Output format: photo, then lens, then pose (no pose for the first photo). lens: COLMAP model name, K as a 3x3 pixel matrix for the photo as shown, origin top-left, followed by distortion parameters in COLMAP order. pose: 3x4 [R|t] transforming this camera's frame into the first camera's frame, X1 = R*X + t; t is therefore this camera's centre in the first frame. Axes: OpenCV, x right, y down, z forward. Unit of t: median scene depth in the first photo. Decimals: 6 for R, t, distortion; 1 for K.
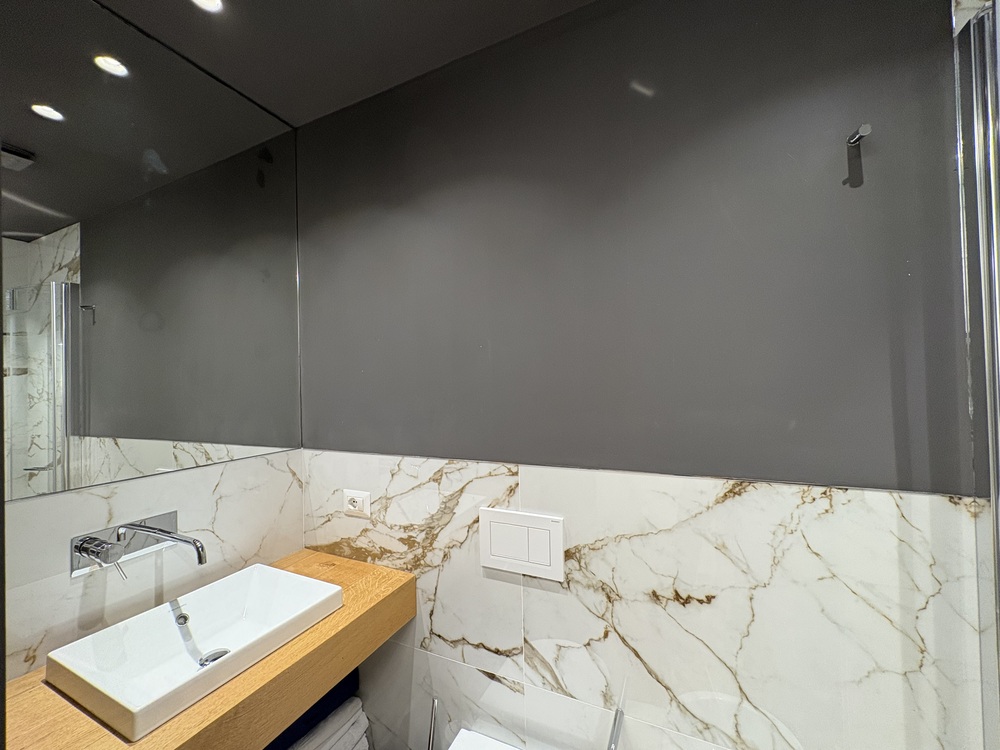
lens RADIAL K [[397.2, 0, 496.5], [0, 397.2, 373.2], [0, 0, 1]] dist [0.001712, -0.000422]
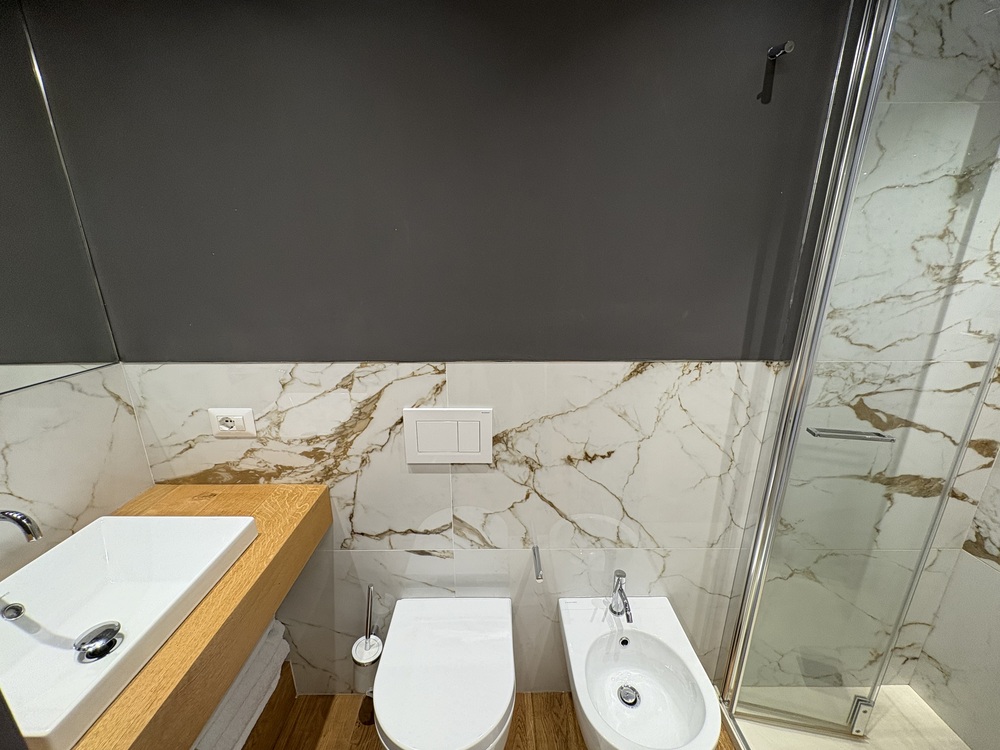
lens RADIAL K [[397.2, 0, 498.8], [0, 397.2, 374.2], [0, 0, 1]] dist [0.001712, -0.000422]
pose [[0.900866, -0.096239, 0.423295, -0.251954], [-0.029657, 0.959192, 0.281196, -0.018207], [-0.433084, -0.265874, 0.861249, 0.111066]]
